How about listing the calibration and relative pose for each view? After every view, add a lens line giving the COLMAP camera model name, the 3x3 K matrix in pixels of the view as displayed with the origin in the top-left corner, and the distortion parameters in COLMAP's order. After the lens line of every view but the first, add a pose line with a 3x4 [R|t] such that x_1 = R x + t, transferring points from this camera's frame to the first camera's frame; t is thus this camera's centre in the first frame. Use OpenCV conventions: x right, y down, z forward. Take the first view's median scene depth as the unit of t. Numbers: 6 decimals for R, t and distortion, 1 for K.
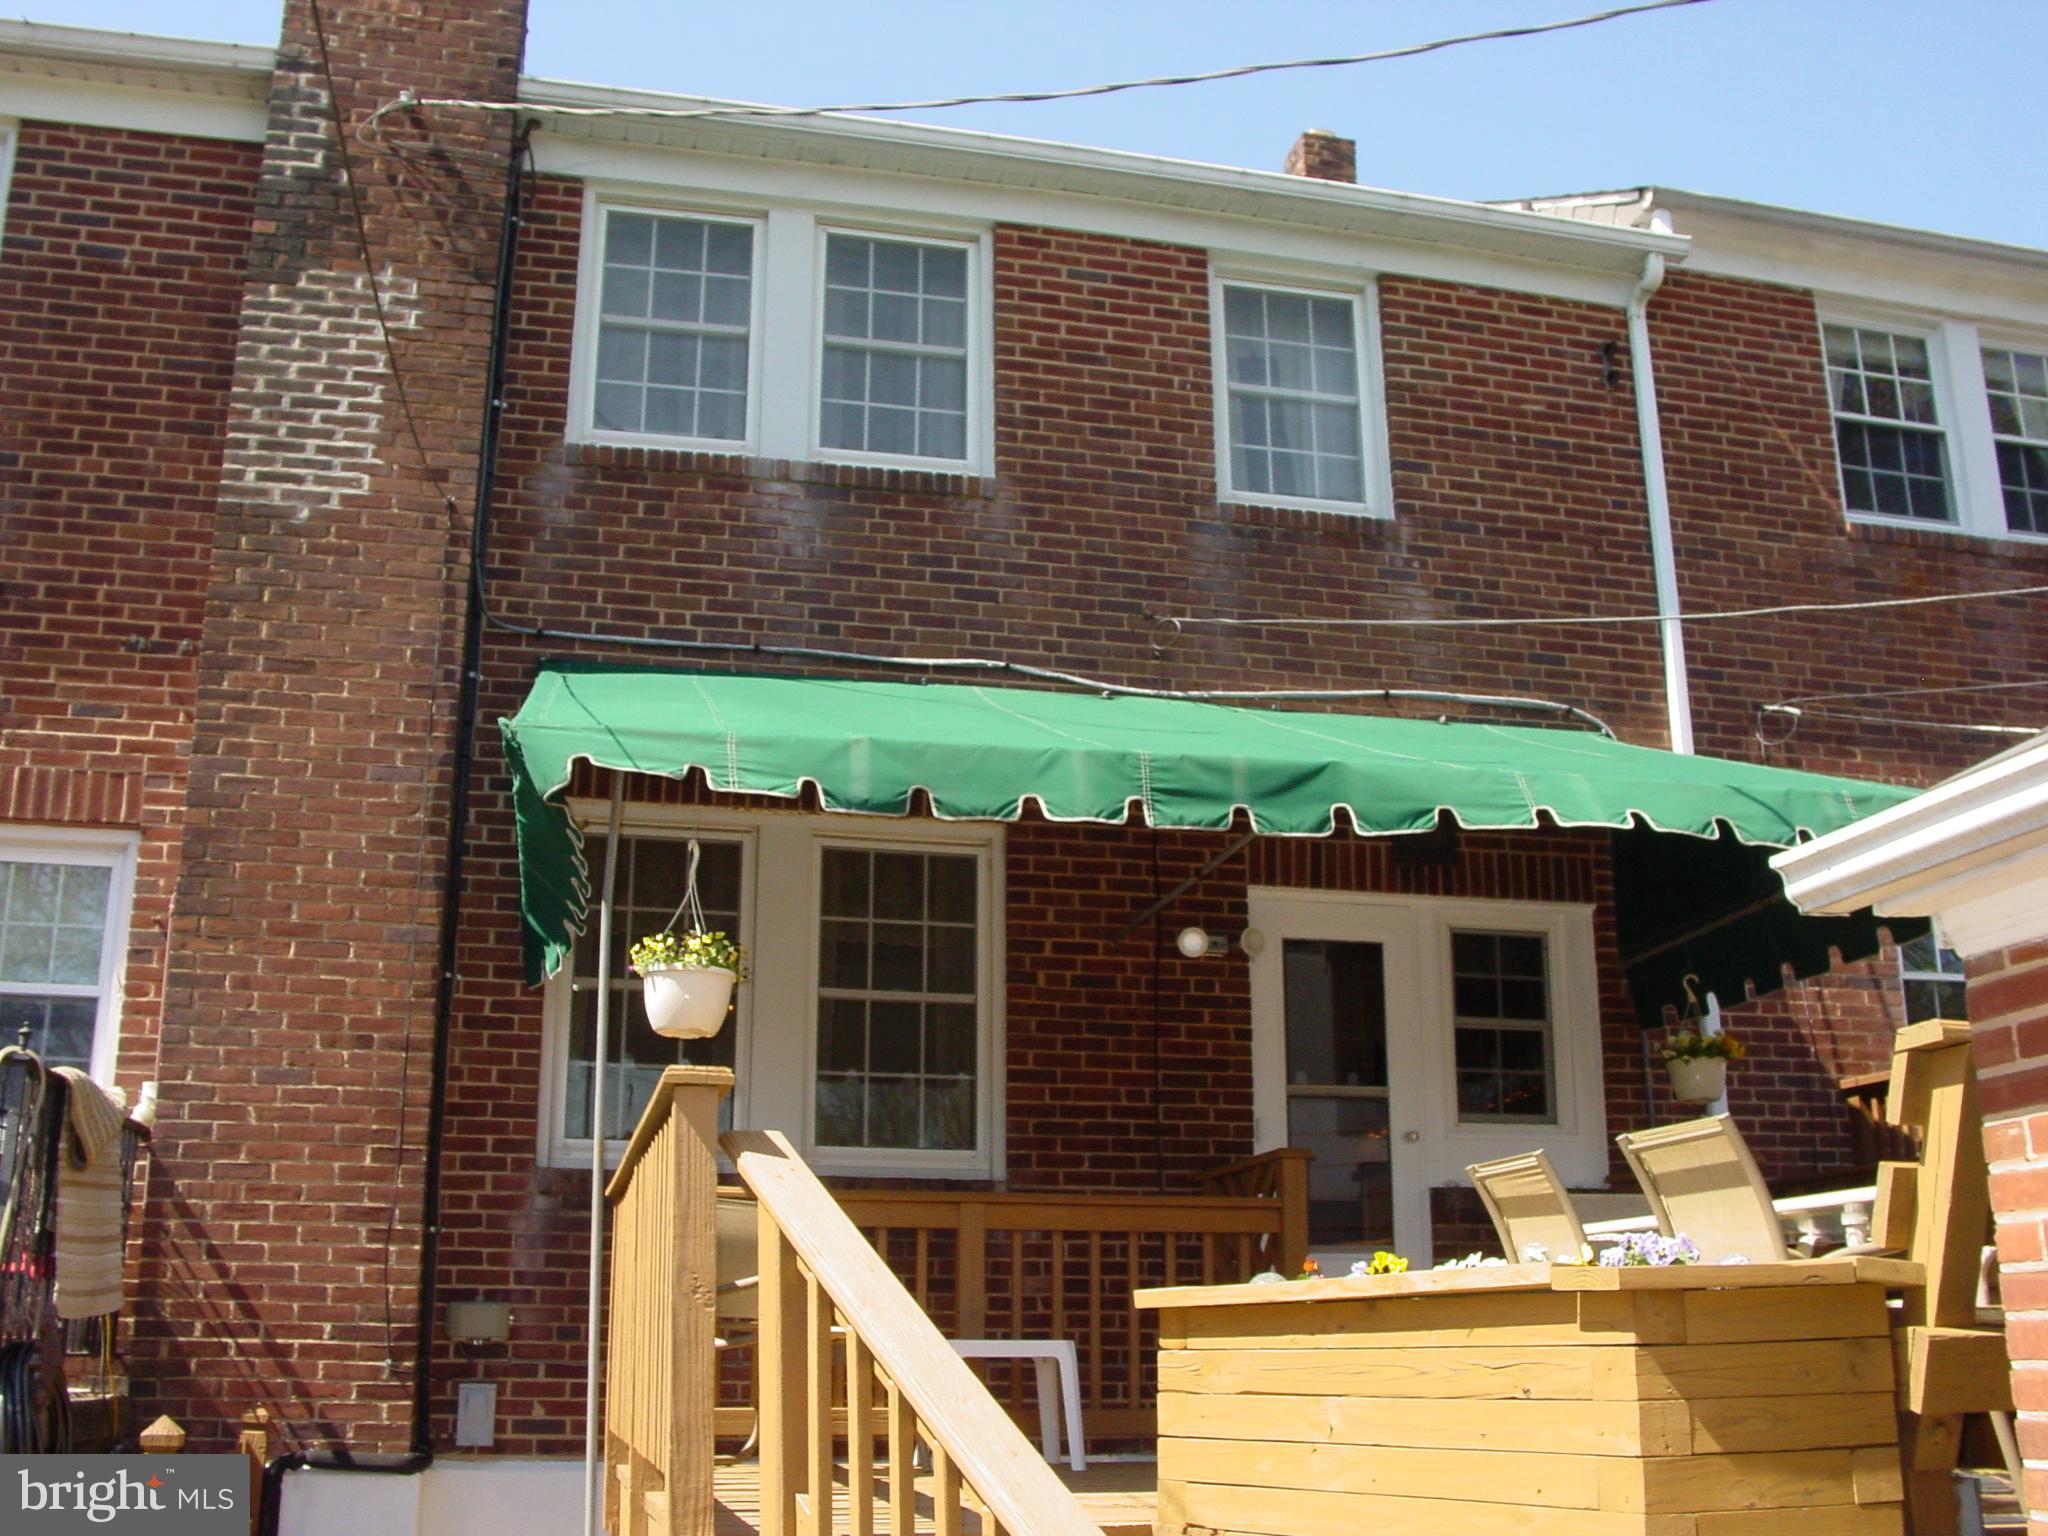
lens RADIAL K [[2059.9, 0, 1031.3], [0, 2059.9, 789.7], [0, 0, 1]] dist [-0.179222, 0.218730]
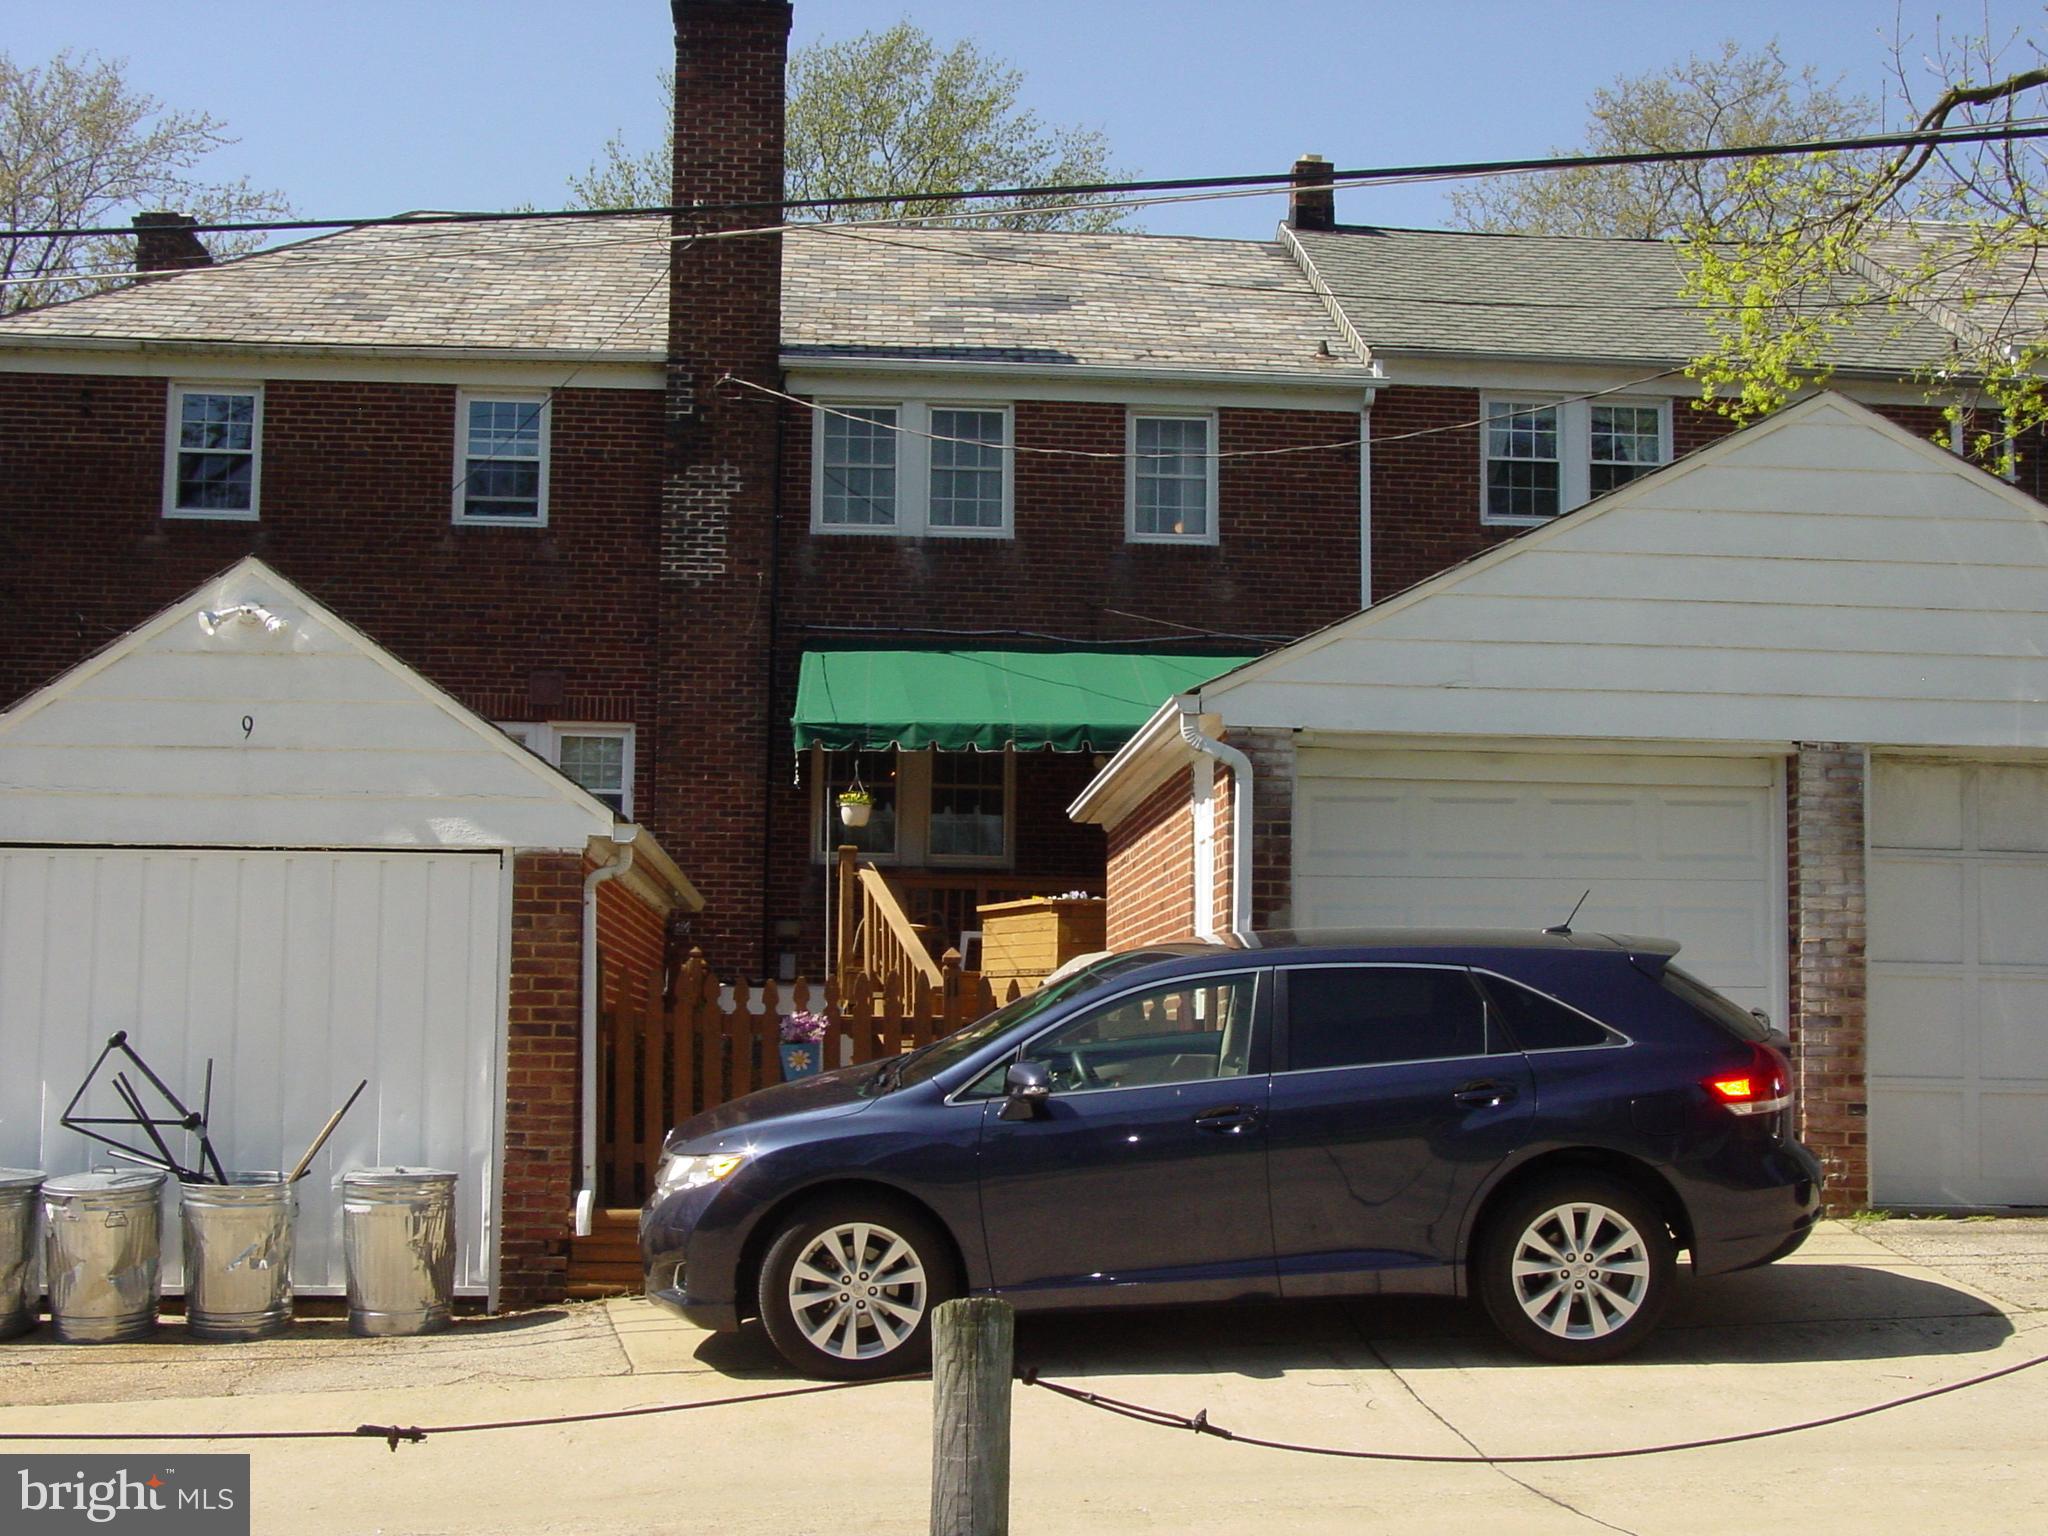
lens RADIAL K [[2710.3, 0, 1024.0], [0, 2710.3, 768.0], [0, 0, 1]] dist [-0.012070, -0.031352]
pose [[0.986693, -0.000978, -0.162593, 0.448725], [0.027377, 0.986705, 0.160199, -0.368377], [0.160274, -0.162519, 0.973601, -1.753062]]
